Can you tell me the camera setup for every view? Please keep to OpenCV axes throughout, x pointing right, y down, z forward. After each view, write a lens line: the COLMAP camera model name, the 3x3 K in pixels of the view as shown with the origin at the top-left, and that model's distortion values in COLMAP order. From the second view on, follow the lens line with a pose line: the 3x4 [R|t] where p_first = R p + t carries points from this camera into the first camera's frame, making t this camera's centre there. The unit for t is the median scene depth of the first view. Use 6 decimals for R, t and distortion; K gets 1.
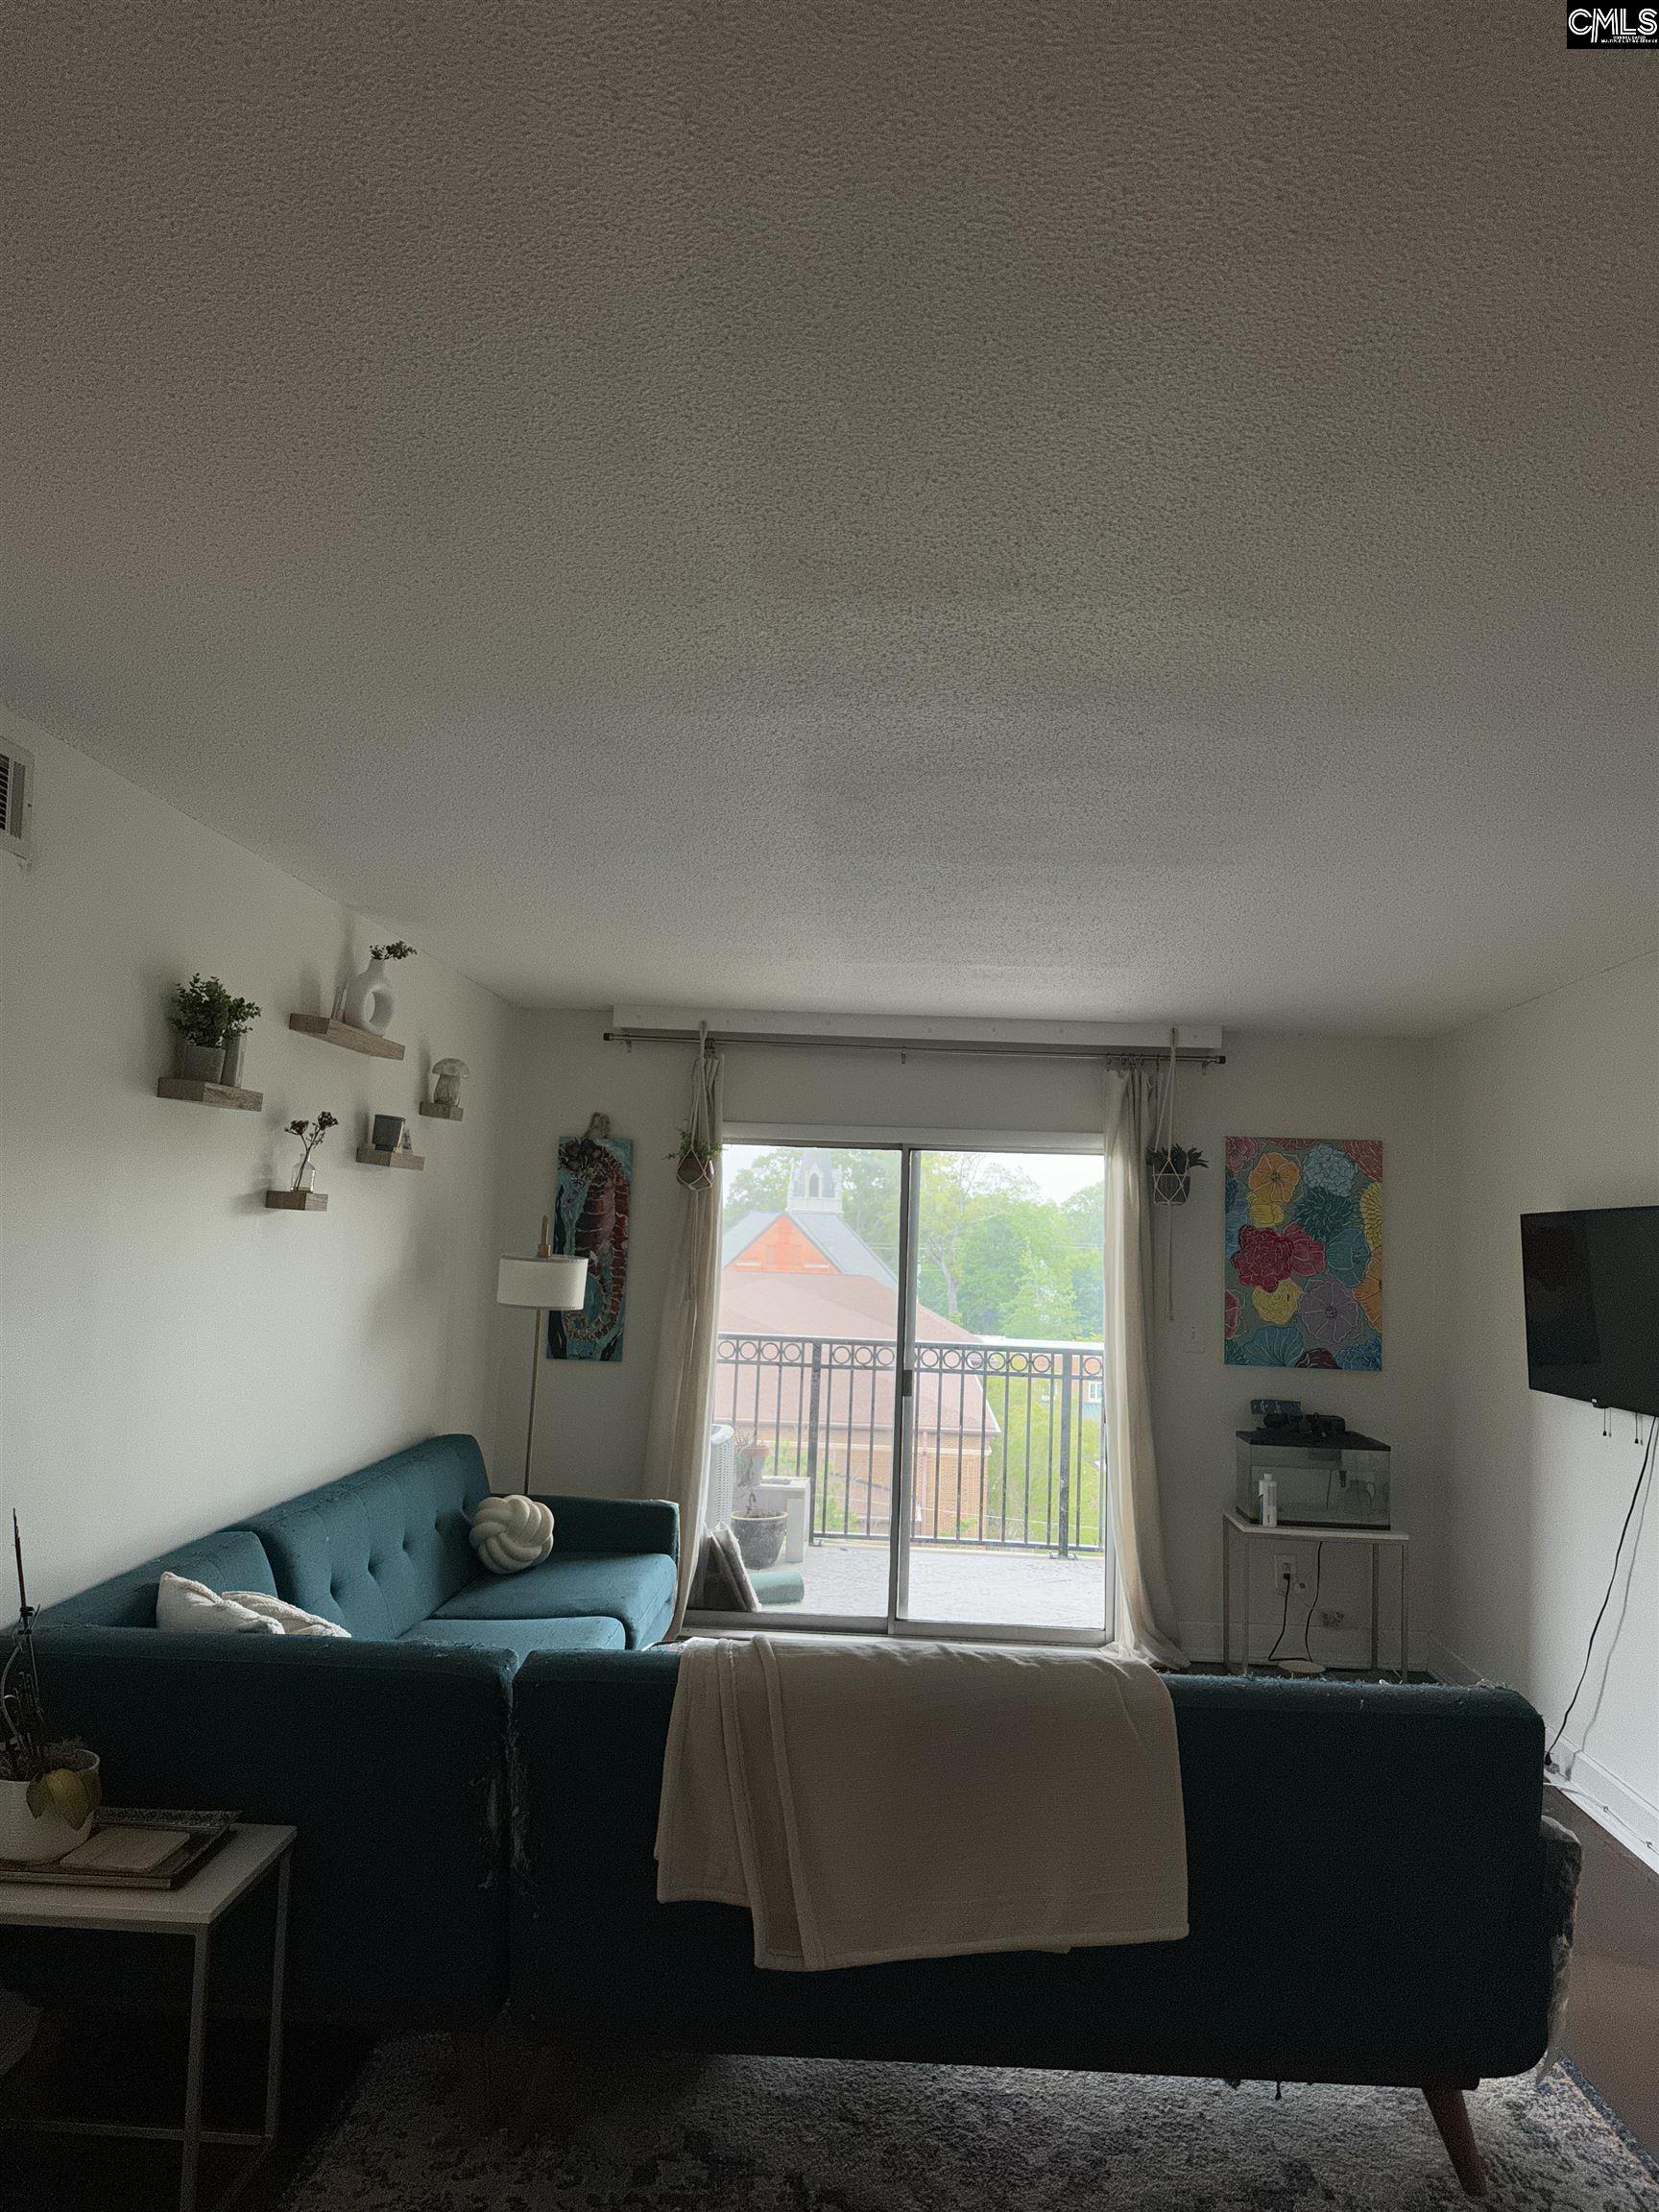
lens RADIAL K [[1556.9, 0, 840.2], [0, 1556.9, 1128.7], [0, 0, 1]] dist [0.193015, -0.249393]
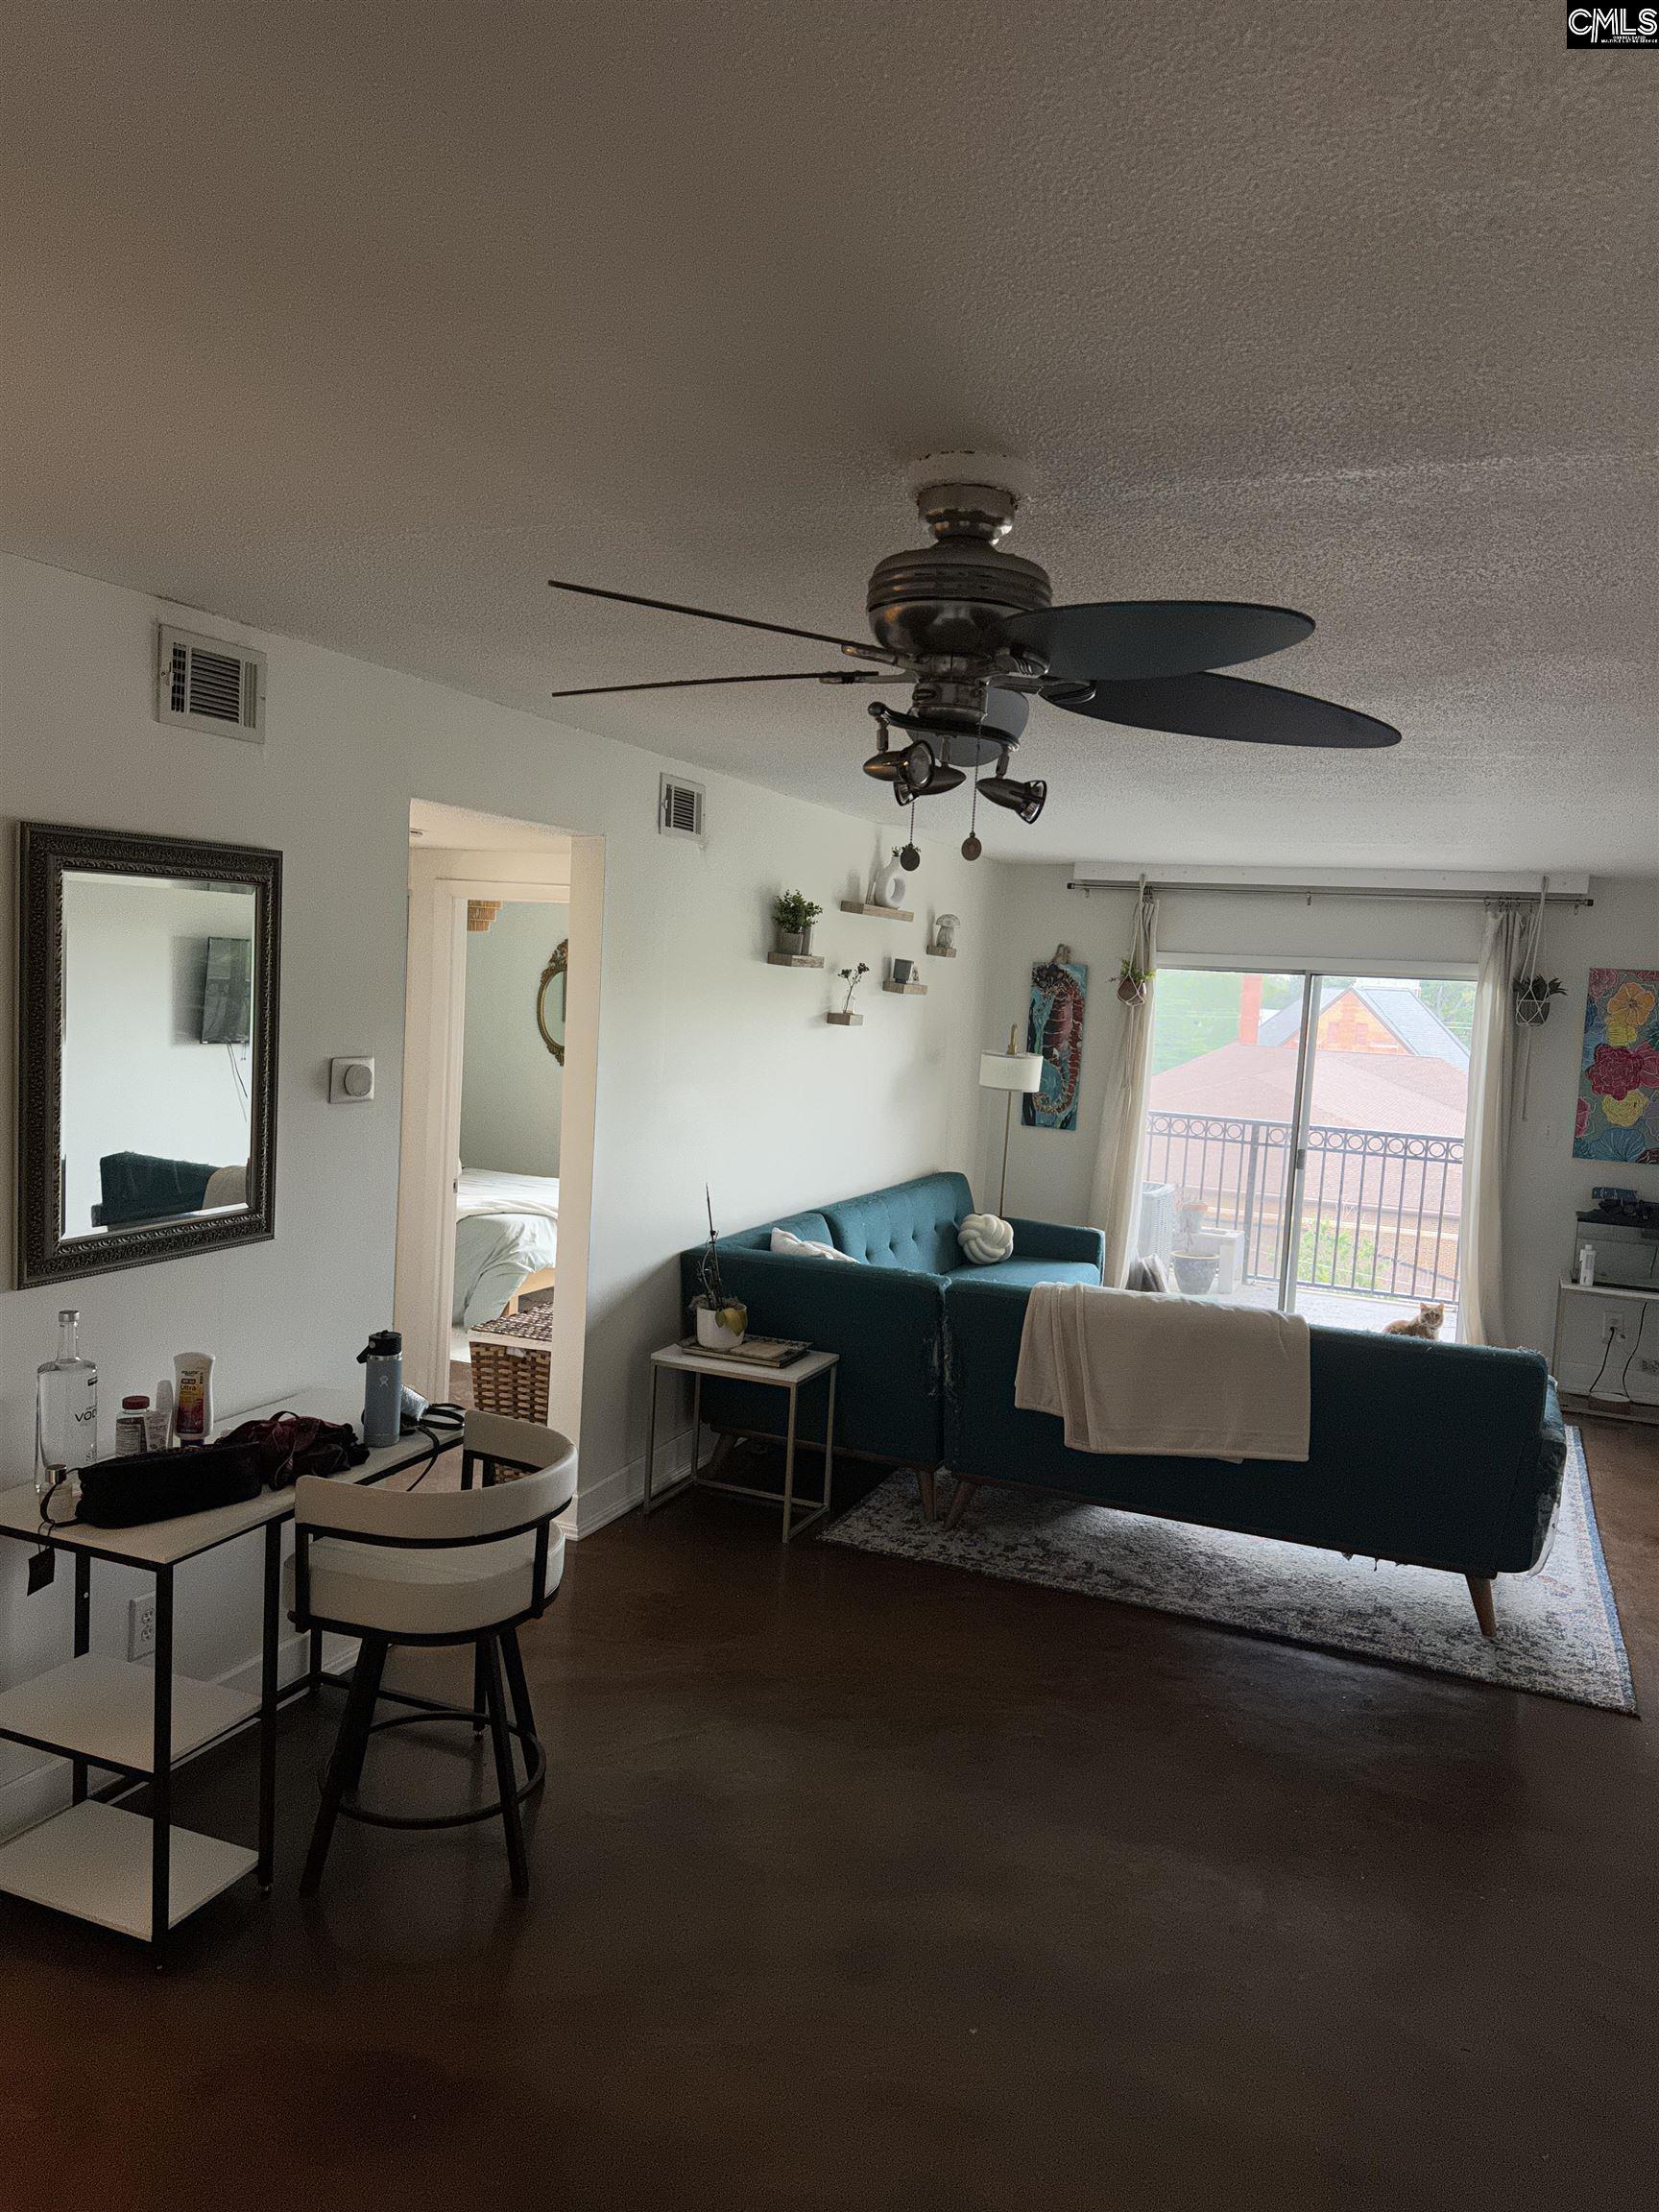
lens RADIAL K [[1556.9, 0, 840.2], [0, 1556.9, 1128.7], [0, 0, 1]] dist [0.193015, -0.249393]
pose [[0.937432, 0.052241, -0.344226, 0.148853], [-0.001376, 0.989227, 0.146380, -0.055204], [0.348165, -0.136748, 0.927406, -0.354250]]
